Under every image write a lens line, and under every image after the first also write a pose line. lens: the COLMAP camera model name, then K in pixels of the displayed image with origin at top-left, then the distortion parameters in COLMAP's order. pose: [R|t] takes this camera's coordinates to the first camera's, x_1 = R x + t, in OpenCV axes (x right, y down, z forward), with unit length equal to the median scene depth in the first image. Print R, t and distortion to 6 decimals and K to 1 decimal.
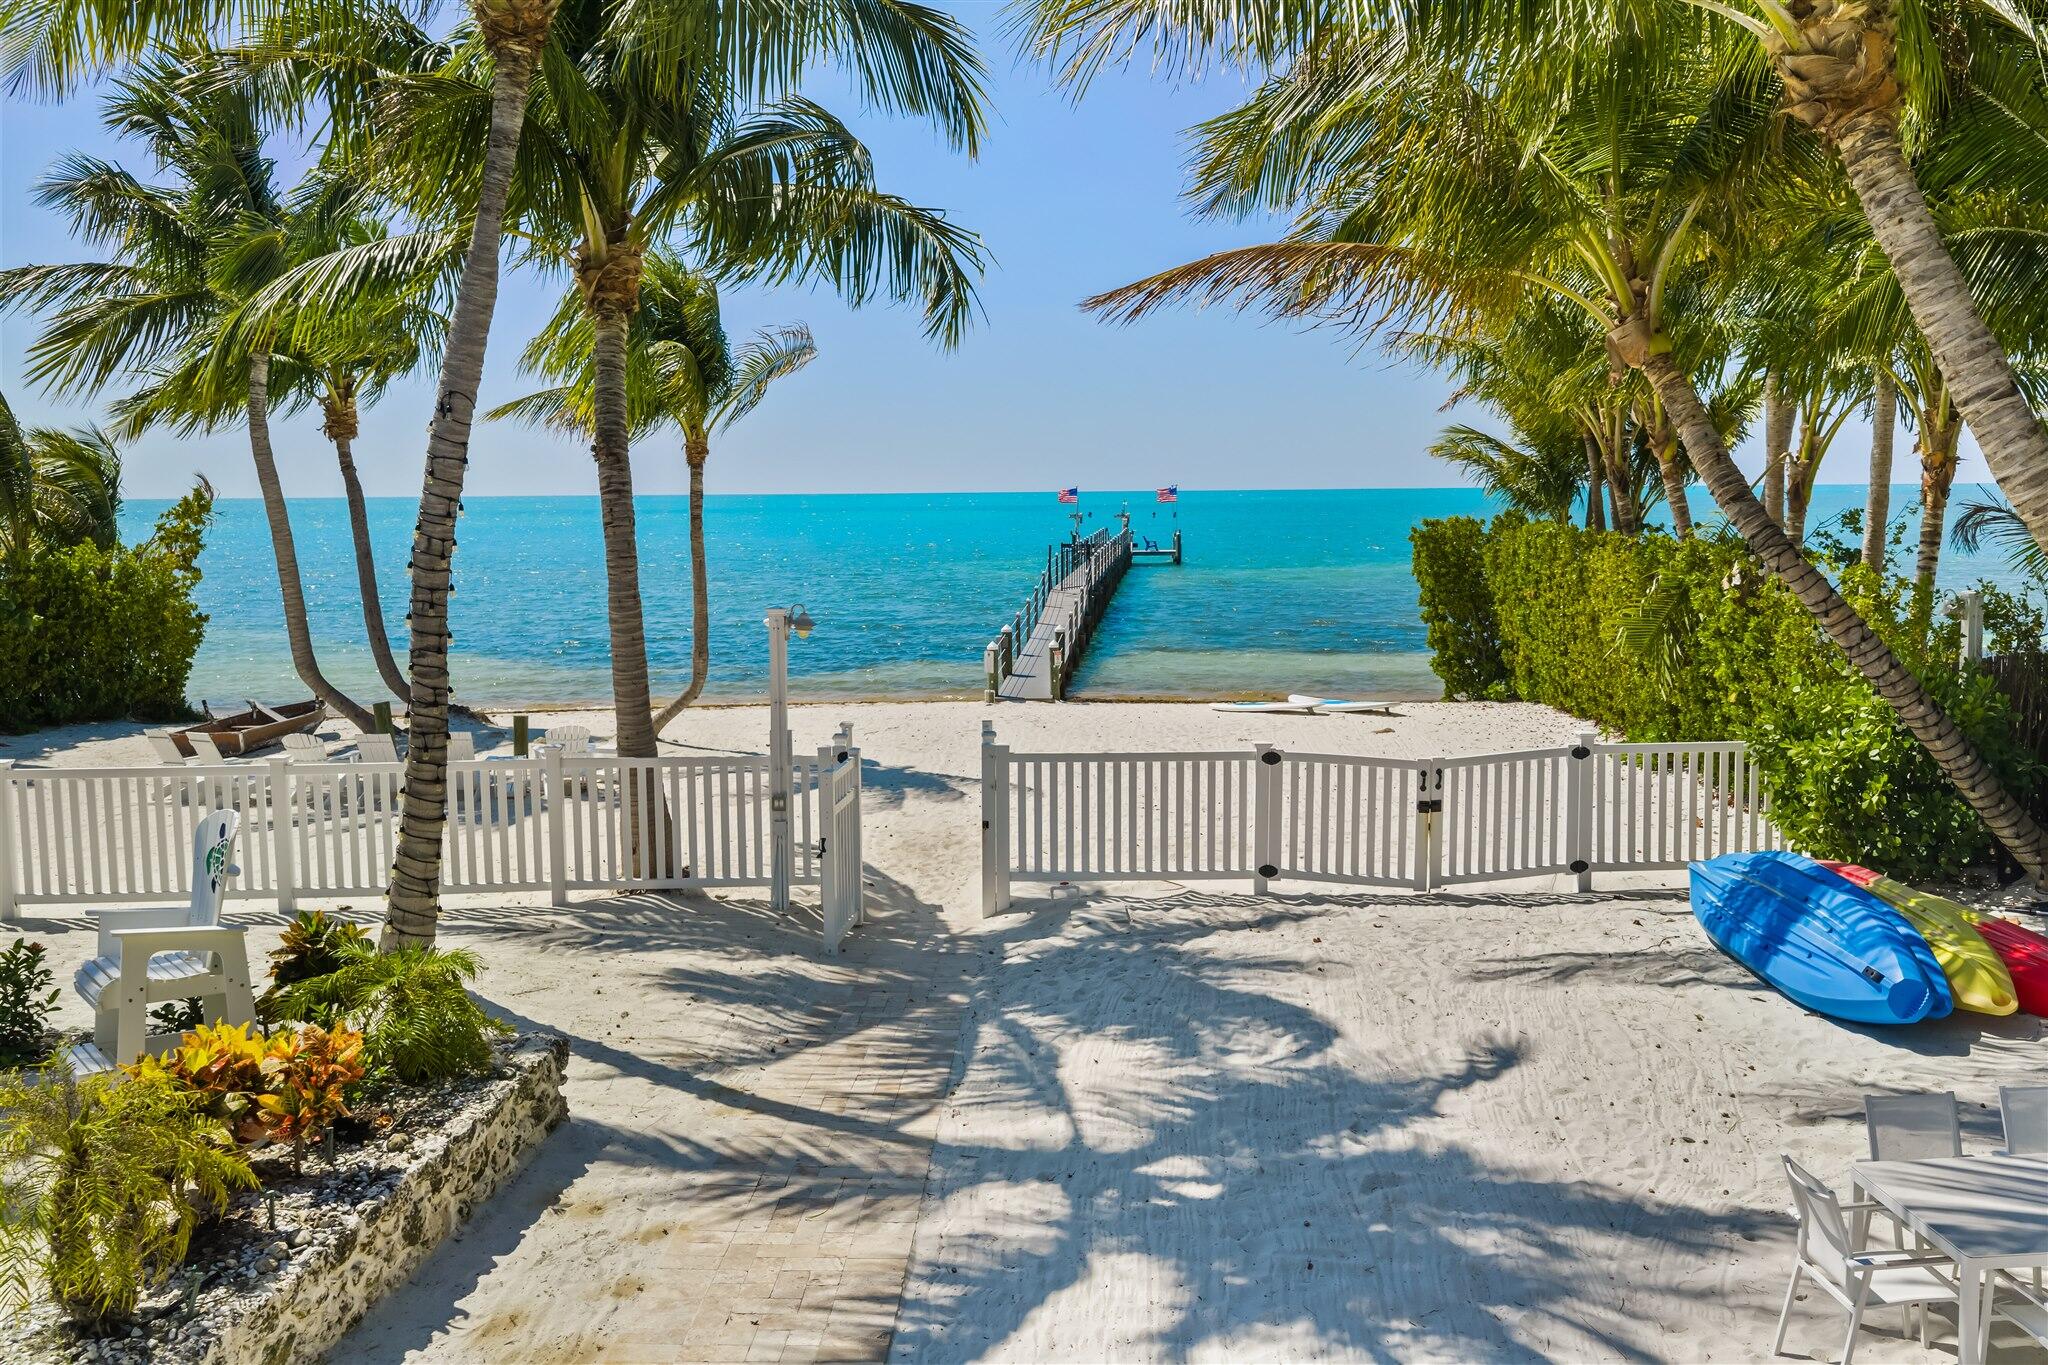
lens RADIAL K [[1682.4, 0, 1036.5], [0, 1682.4, 686.2], [0, 0, 1]] dist [0.013943, -0.030591]
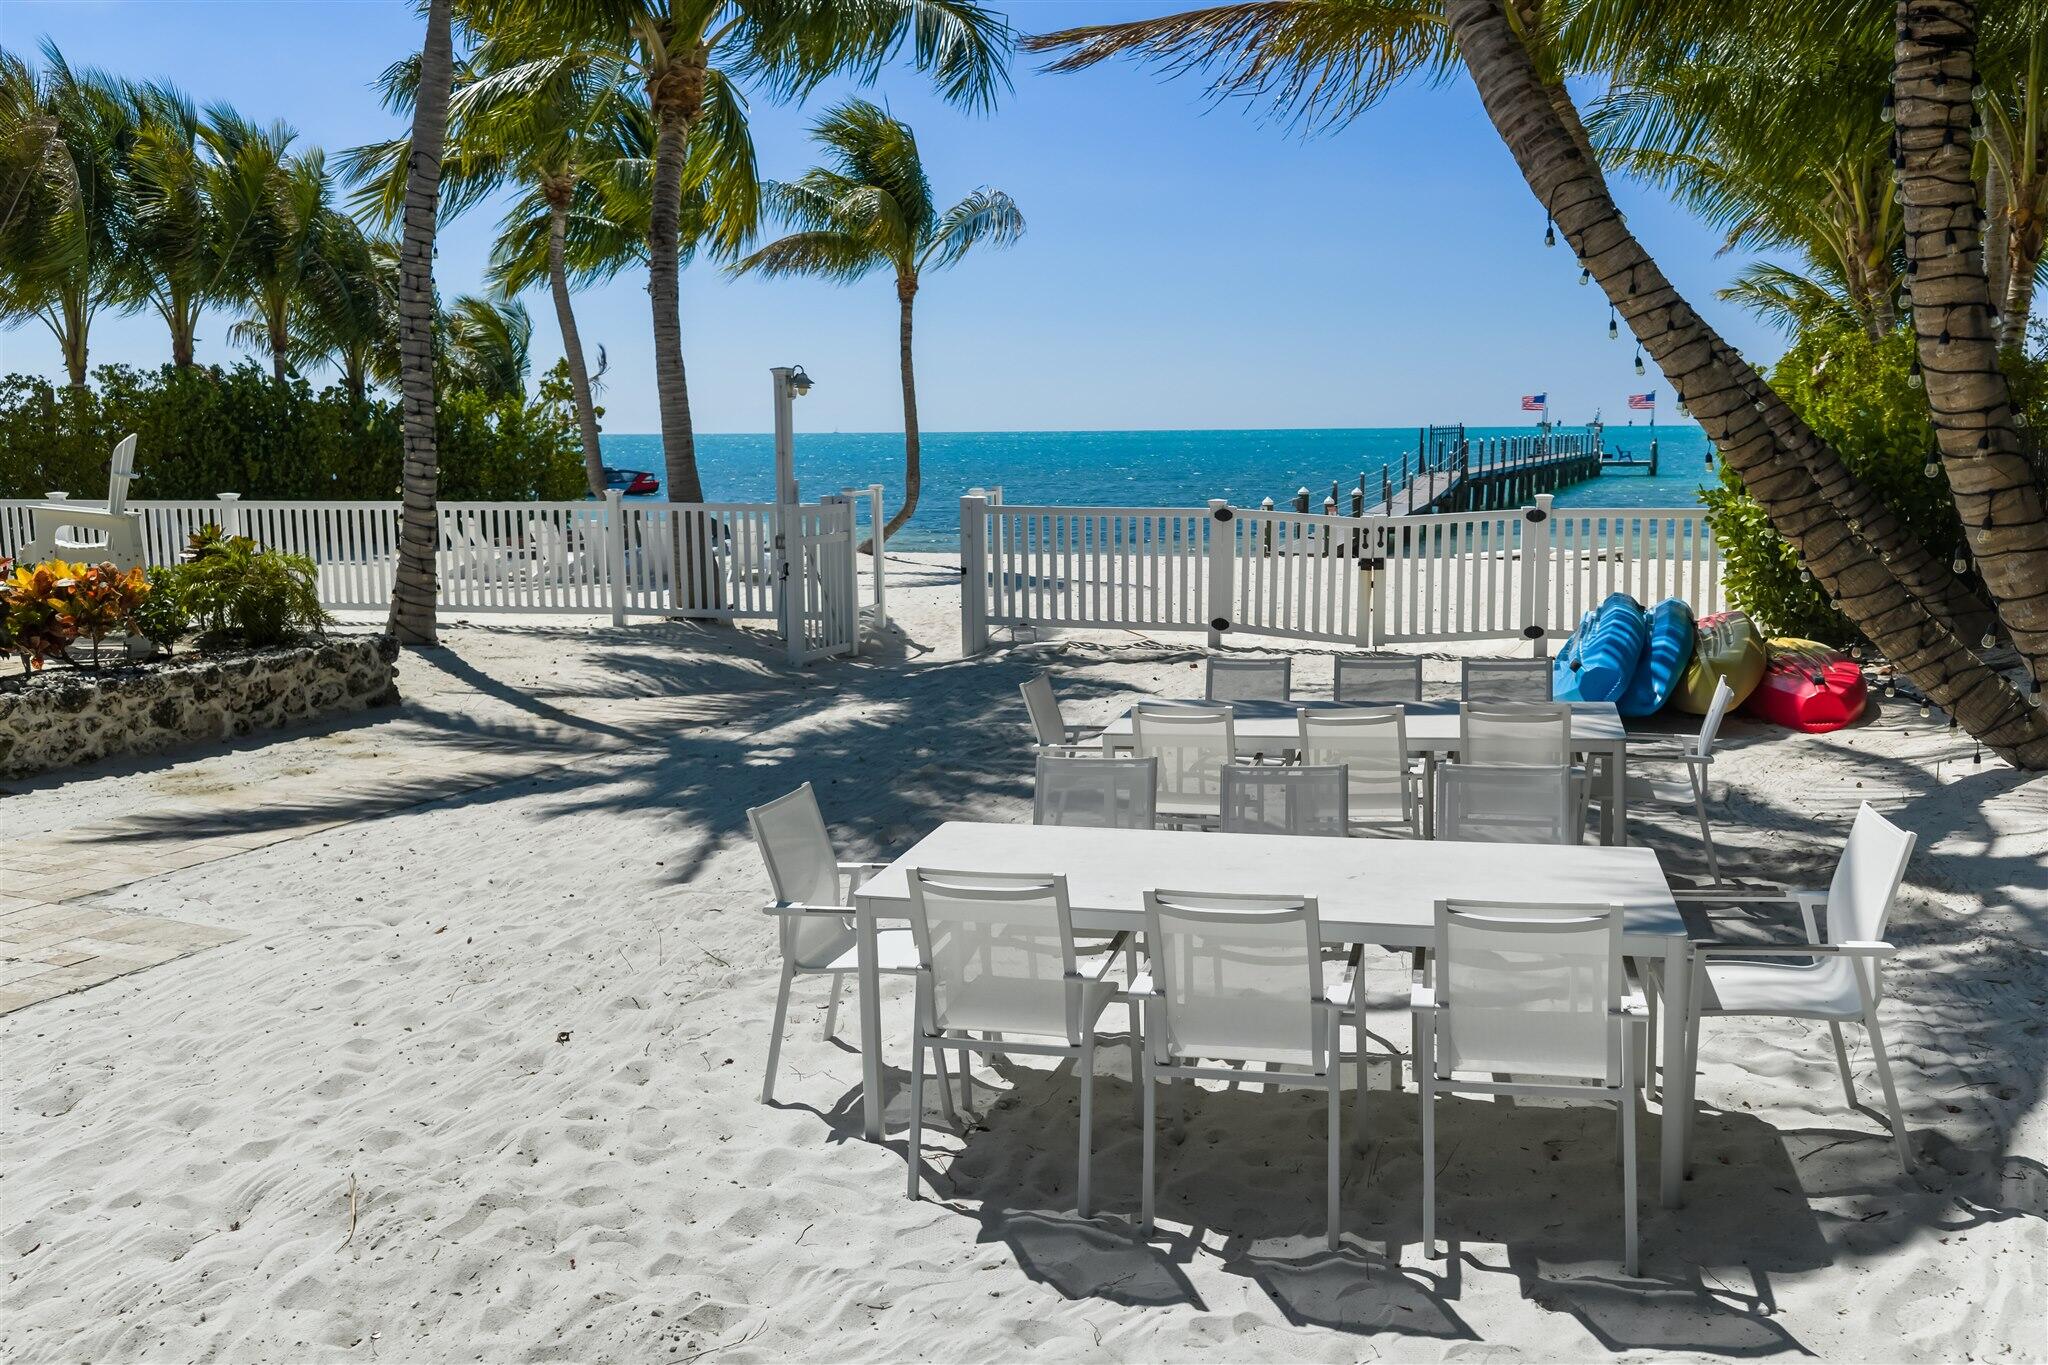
lens RADIAL K [[1682.4, 0, 1031.6], [0, 1682.4, 678.4], [0, 0, 1]] dist [0.013943, -0.030591]
pose [[0.951002, 0.046811, -0.305621, 0.409169], [-0.035910, 0.998506, 0.041197, 0.123026], [0.307093, -0.028204, 0.951261, -0.042424]]
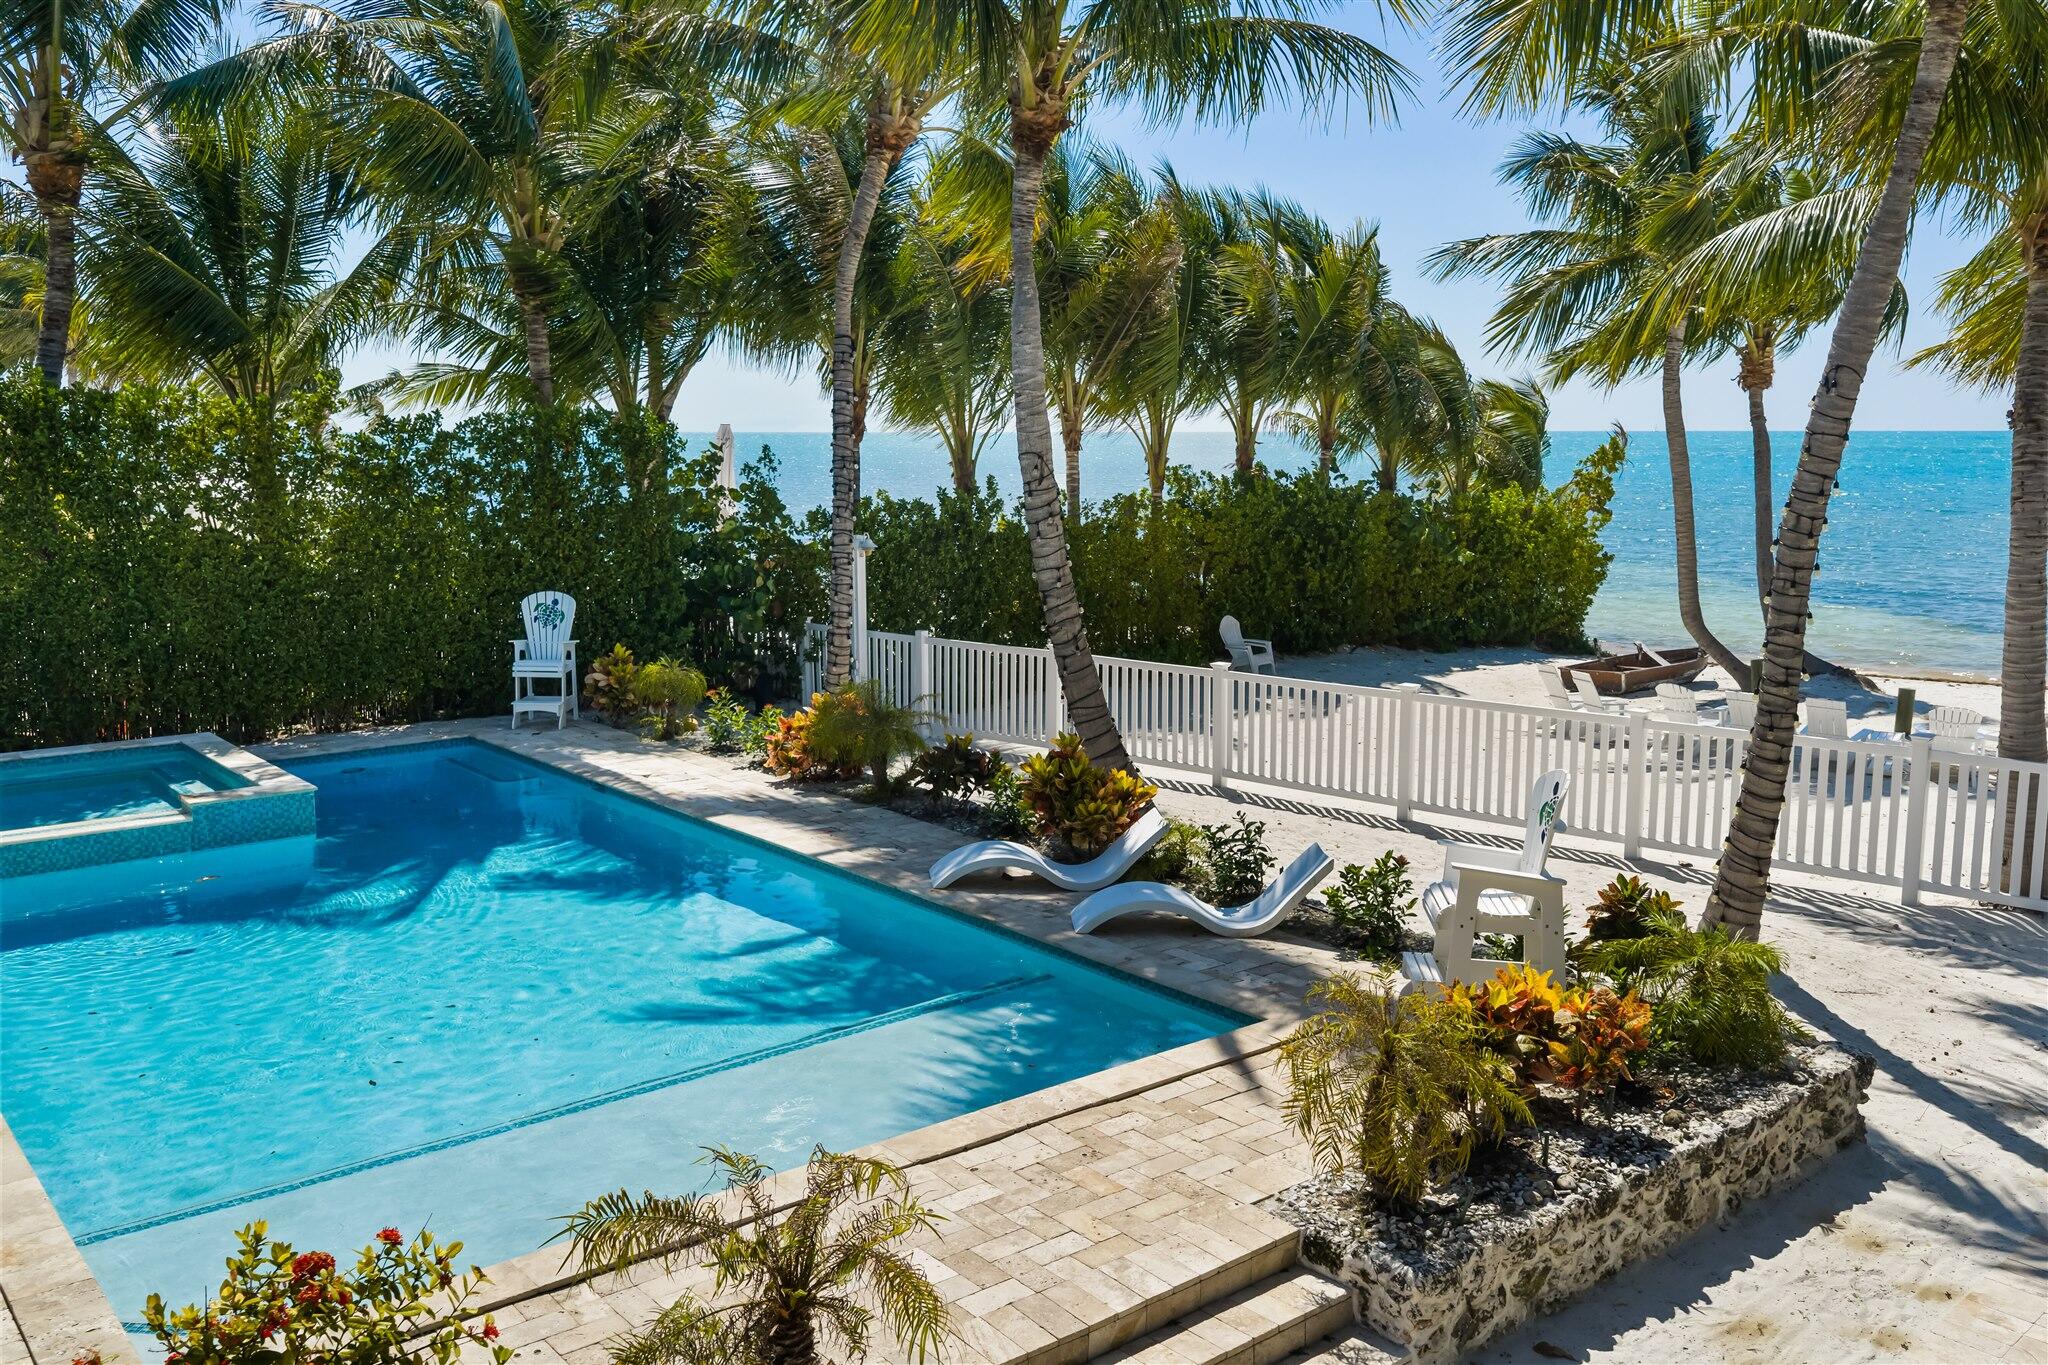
lens RADIAL K [[1682.4, 0, 1035.9], [0, 1682.4, 675.8], [0, 0, 1]] dist [0.013943, -0.030591]
pose [[0.699200, 0.109038, -0.706562, 0.028330], [-0.085582, 0.993960, 0.068700, -0.021535], [0.709786, 0.012434, 0.704308, -0.004587]]
